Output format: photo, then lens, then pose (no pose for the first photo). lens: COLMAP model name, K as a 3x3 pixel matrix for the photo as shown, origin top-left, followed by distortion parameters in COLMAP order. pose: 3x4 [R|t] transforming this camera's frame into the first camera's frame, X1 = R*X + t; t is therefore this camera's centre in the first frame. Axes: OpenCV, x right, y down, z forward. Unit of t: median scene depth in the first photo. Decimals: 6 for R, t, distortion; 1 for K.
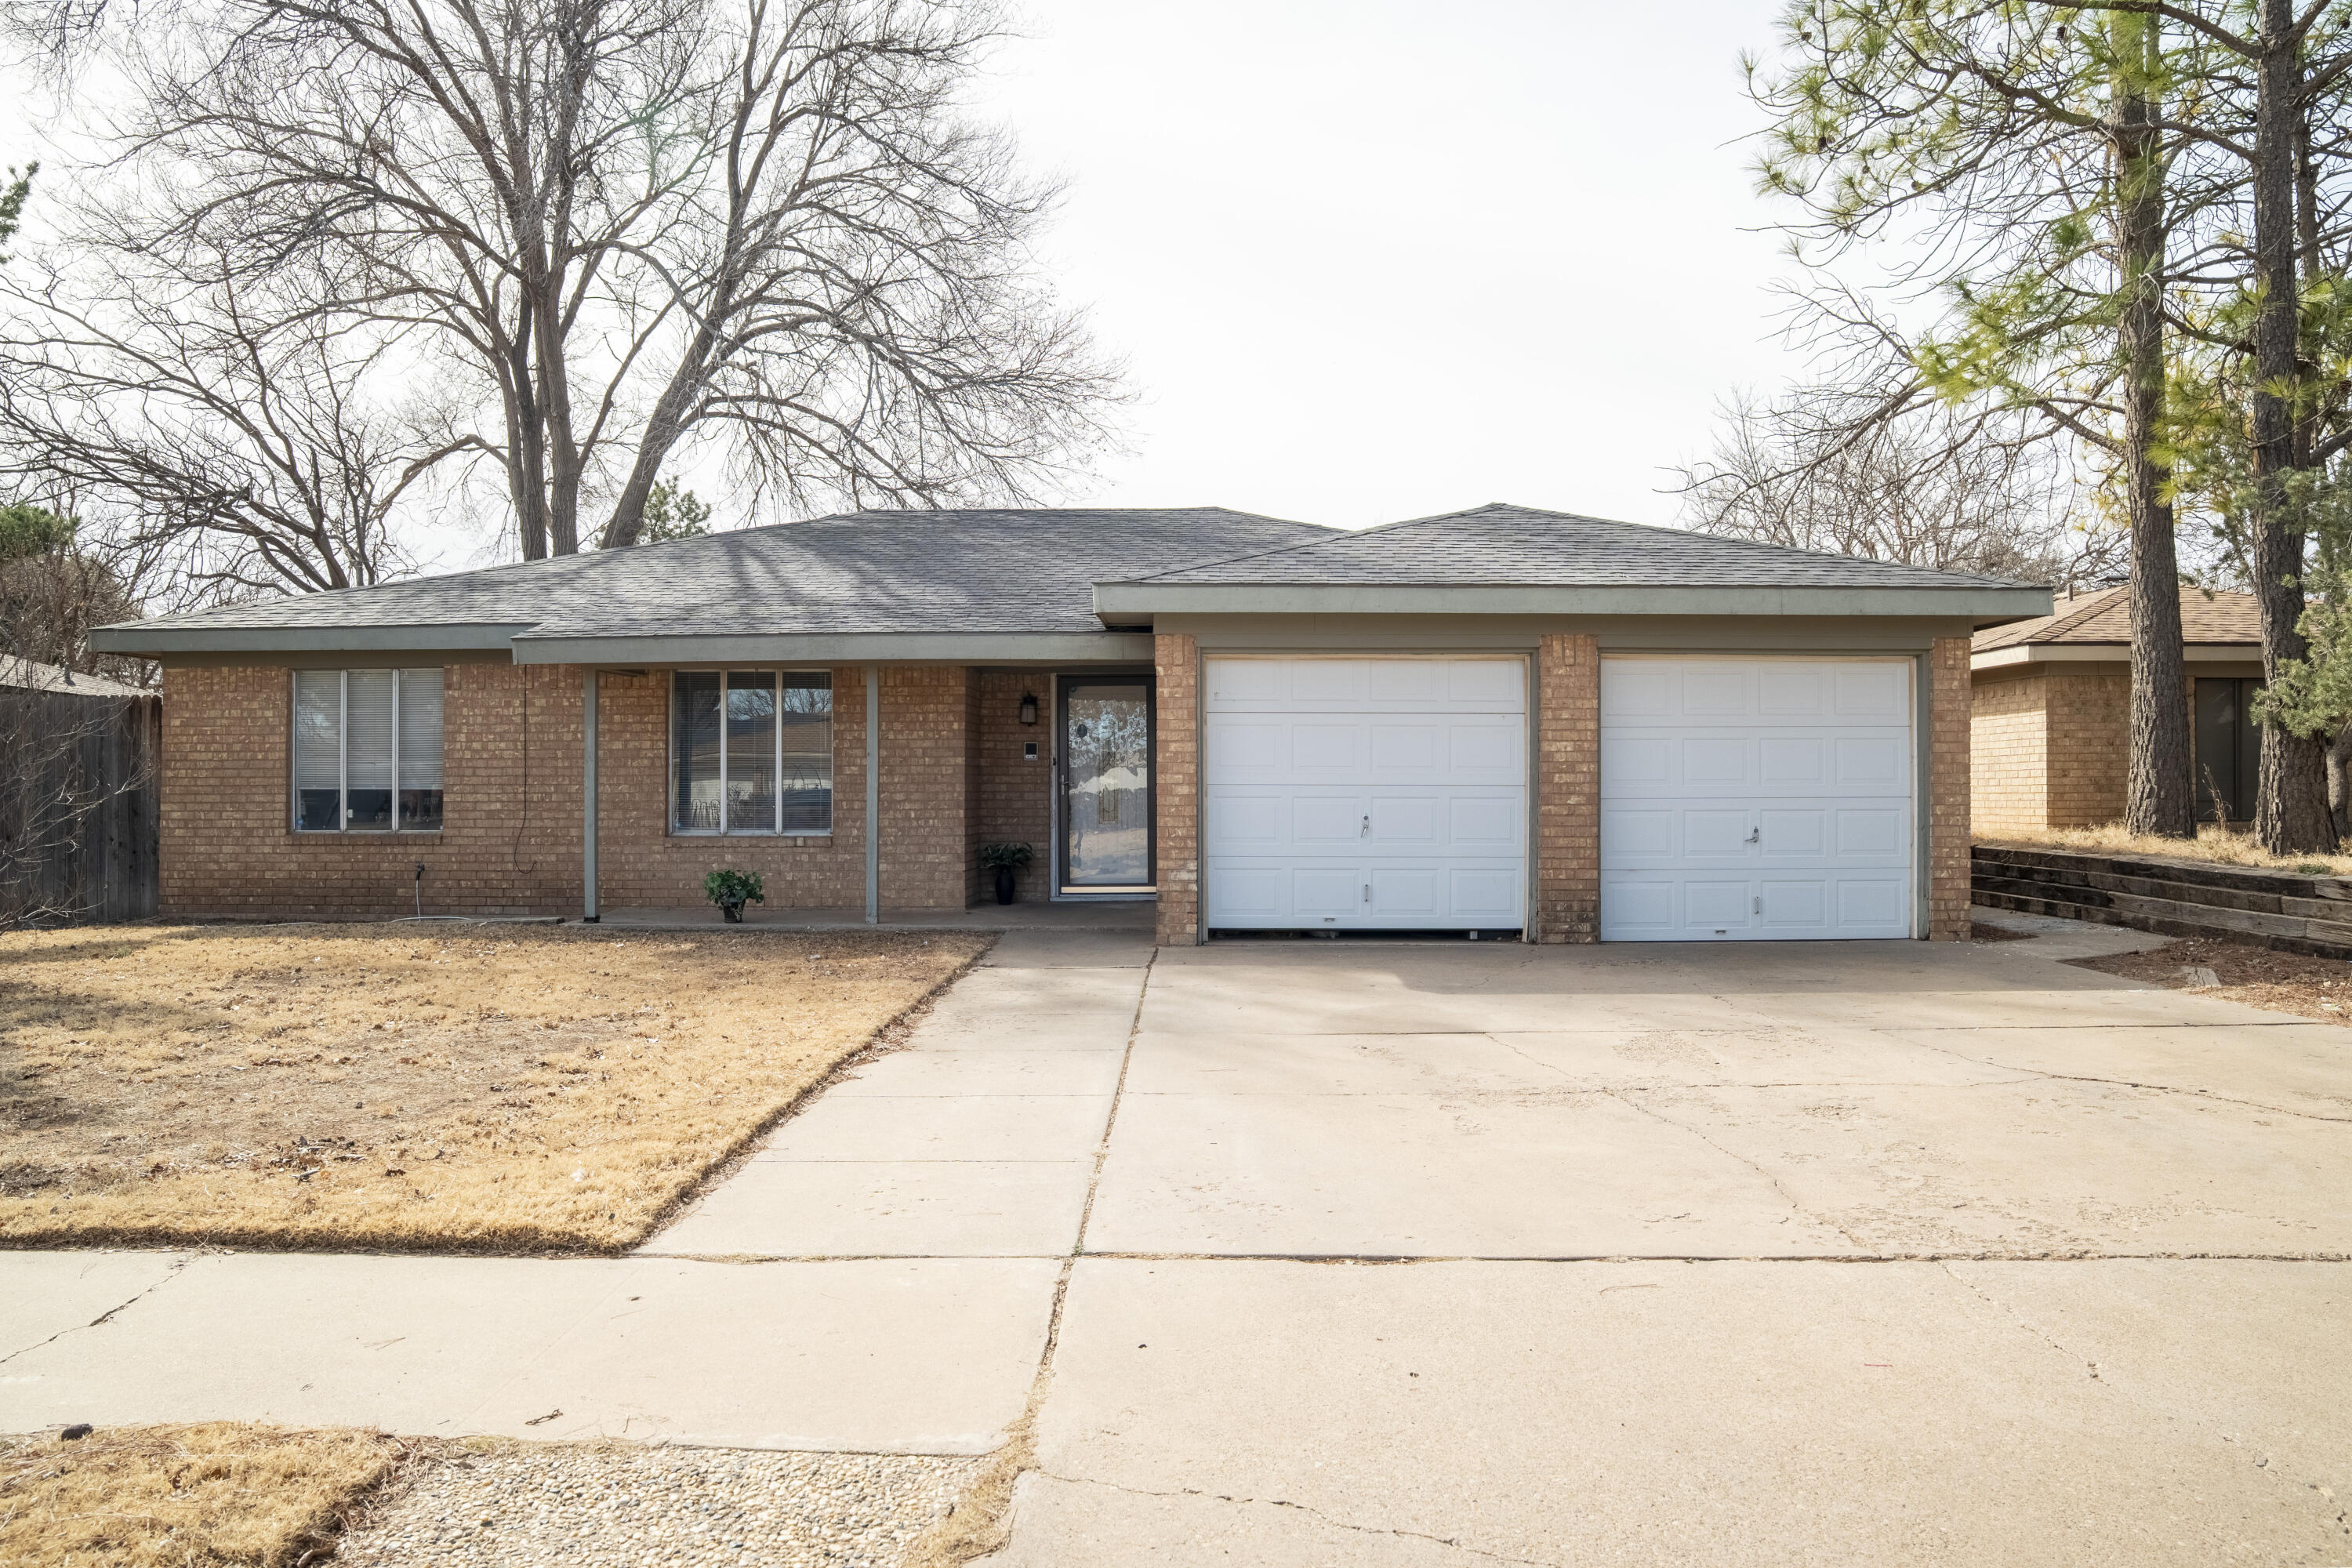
lens RADIAL K [[1641.7, 0, 1176.0], [0, 1641.7, 784.0], [0, 0, 1]] dist [-0.141404, 0.110987]
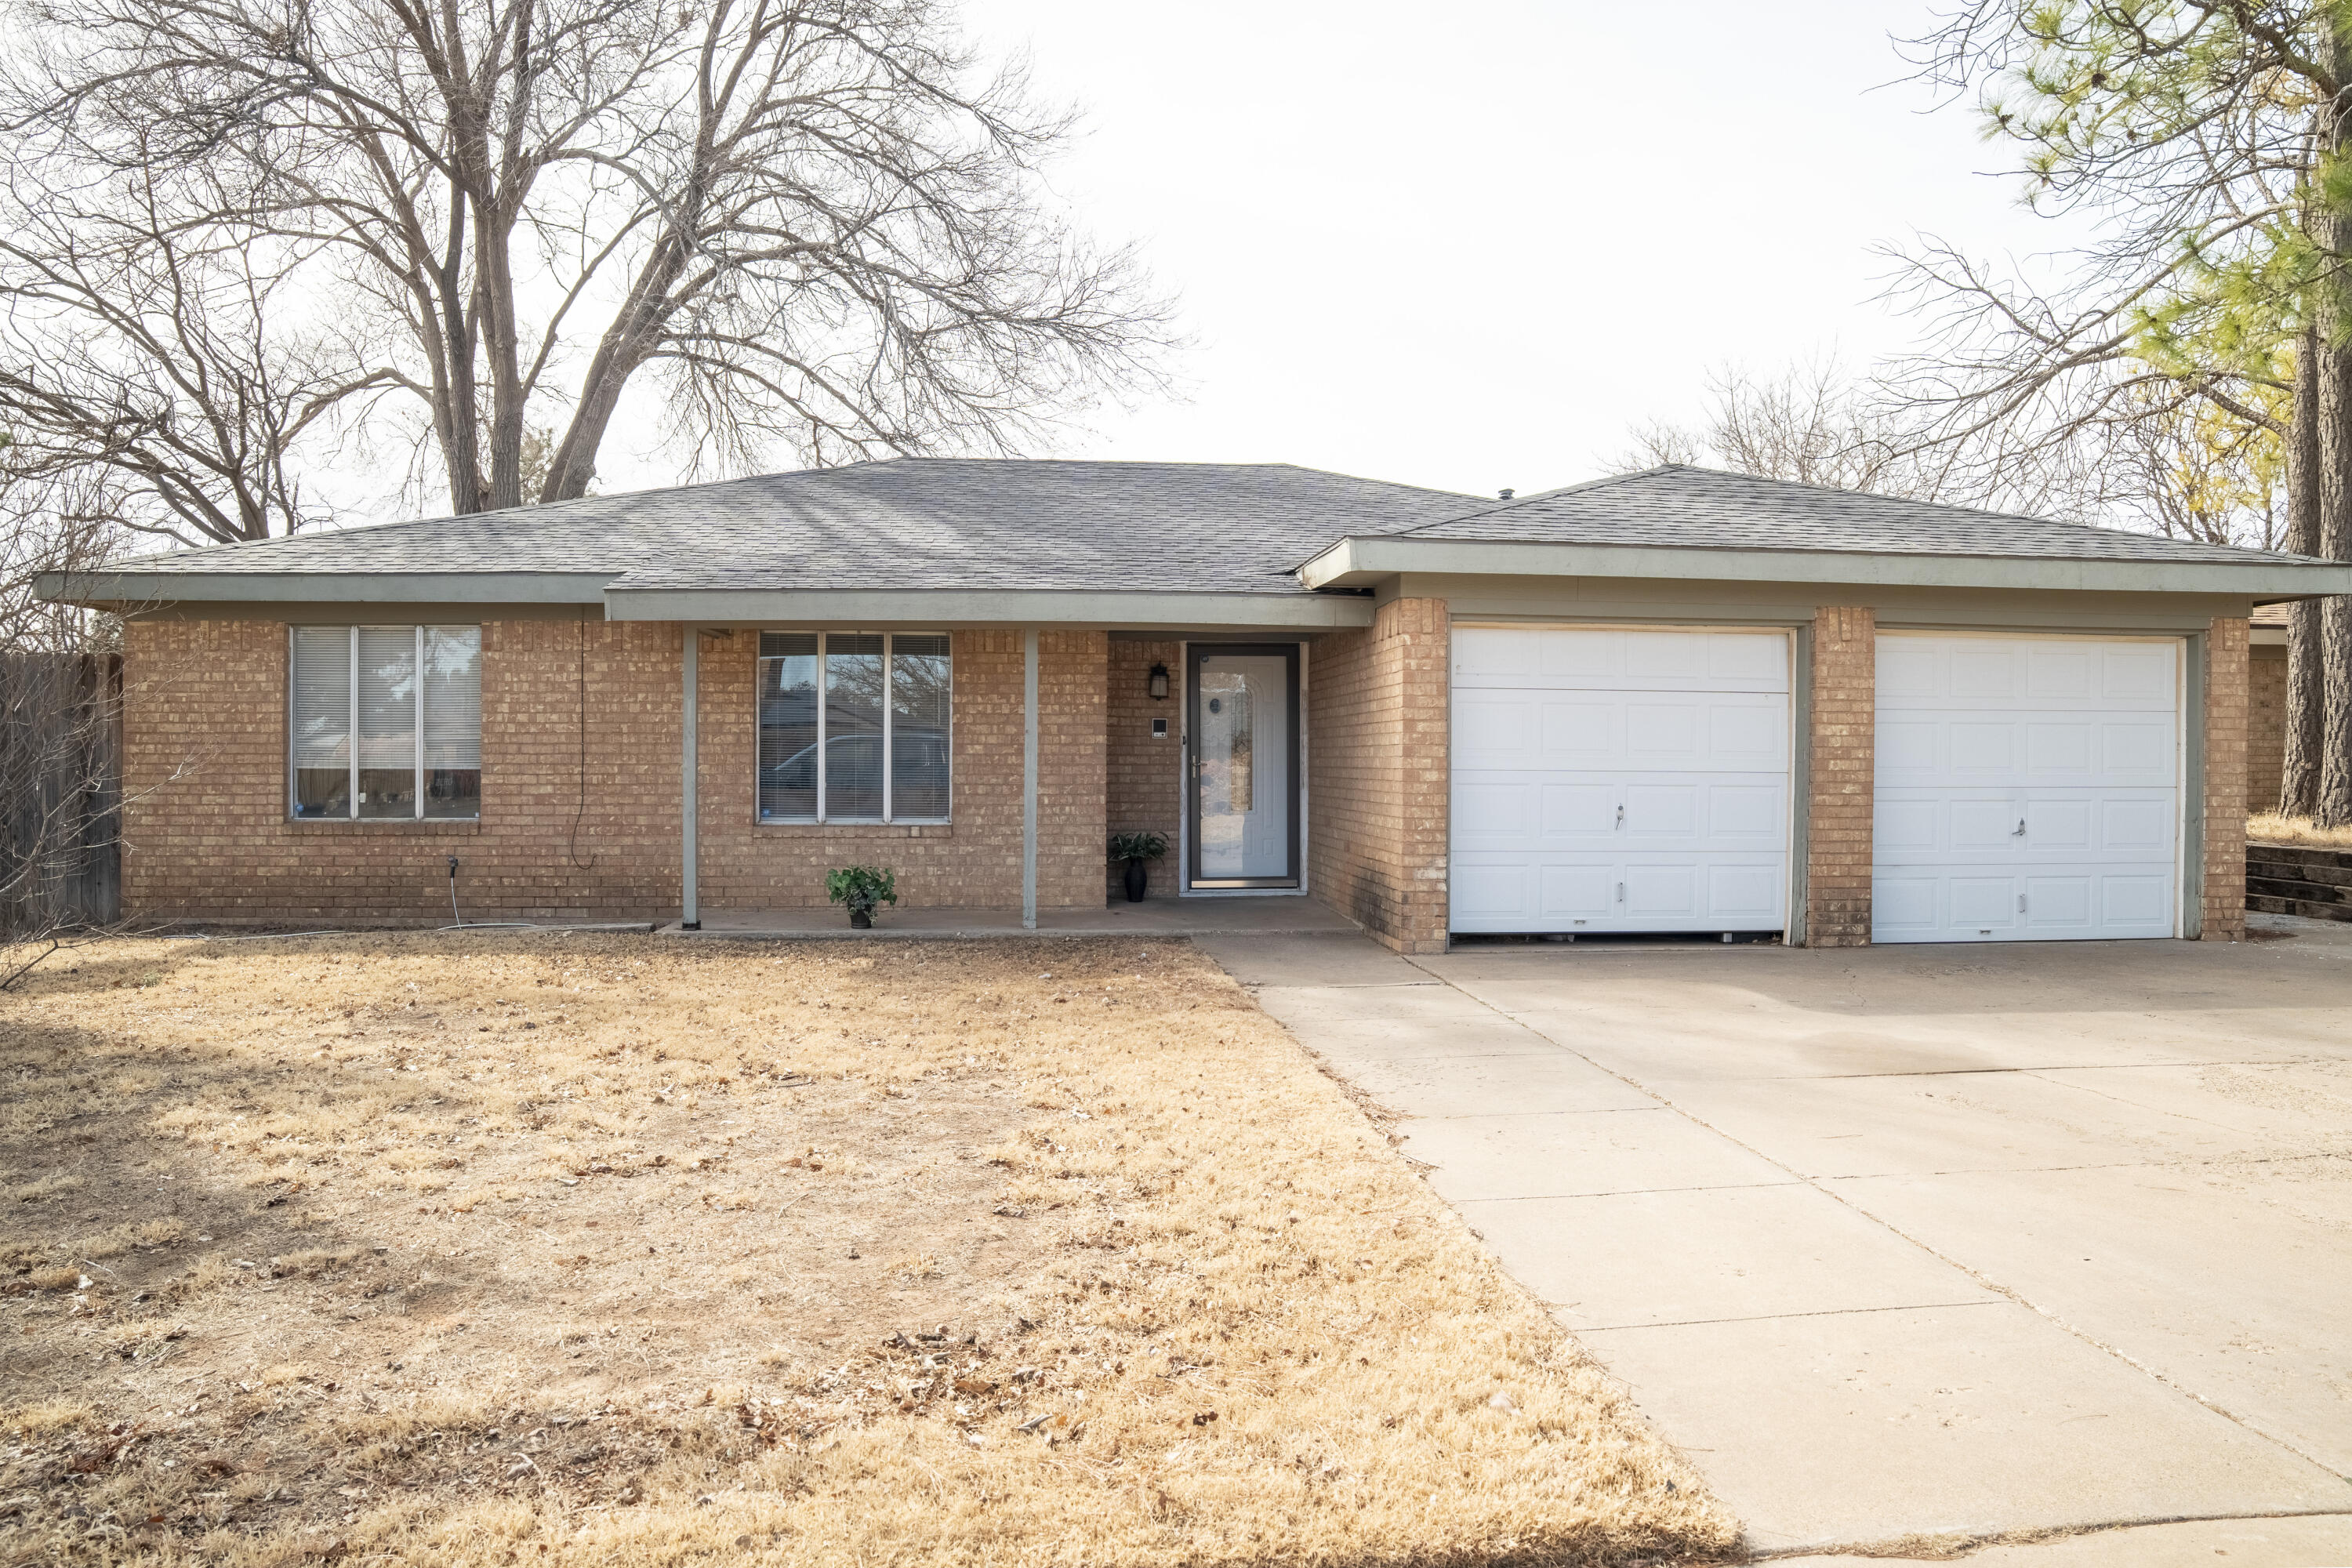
lens RADIAL K [[1641.7, 0, 1176.0], [0, 1641.7, 784.0], [0, 0, 1]] dist [-0.141404, 0.110987]
pose [[0.994081, 0.003601, 0.108585, -0.186273], [-0.005383, 0.999856, 0.016120, -0.004520], [-0.108512, -0.016610, 0.993956, 0.122577]]
